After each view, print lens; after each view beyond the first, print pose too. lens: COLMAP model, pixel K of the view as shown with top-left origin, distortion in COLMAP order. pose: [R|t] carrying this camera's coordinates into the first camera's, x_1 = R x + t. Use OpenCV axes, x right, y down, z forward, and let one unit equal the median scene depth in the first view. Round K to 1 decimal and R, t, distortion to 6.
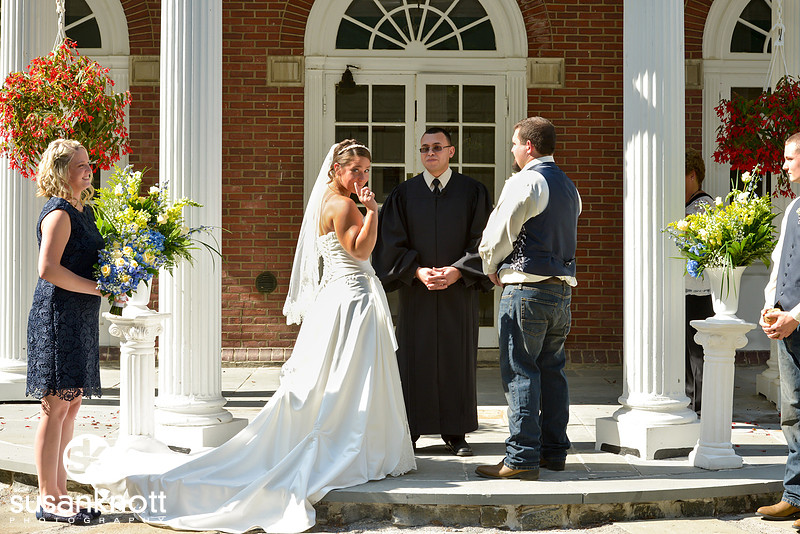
lens RADIAL K [[1695.8, 0, 407.1], [0, 1695.8, 265.4], [0, 0, 1]] dist [-0.025666, 0.000000]
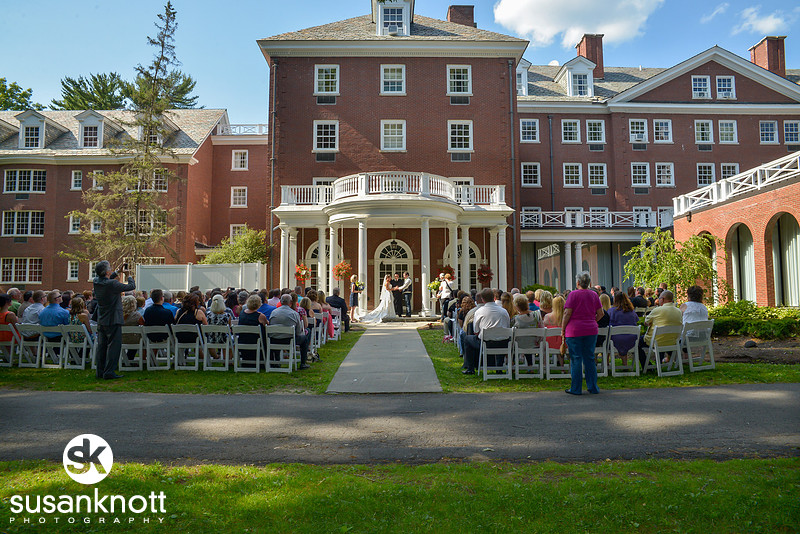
lens RADIAL K [[552.4, 0, 399.4], [0, 552.4, 265.5], [0, 0, 1]] dist [-0.000032, 0.000000]
pose [[0.999592, -0.021885, 0.018371, -0.011901], [0.023328, 0.996327, -0.082392, 0.062593], [-0.016500, 0.082787, 0.996431, -1.032132]]
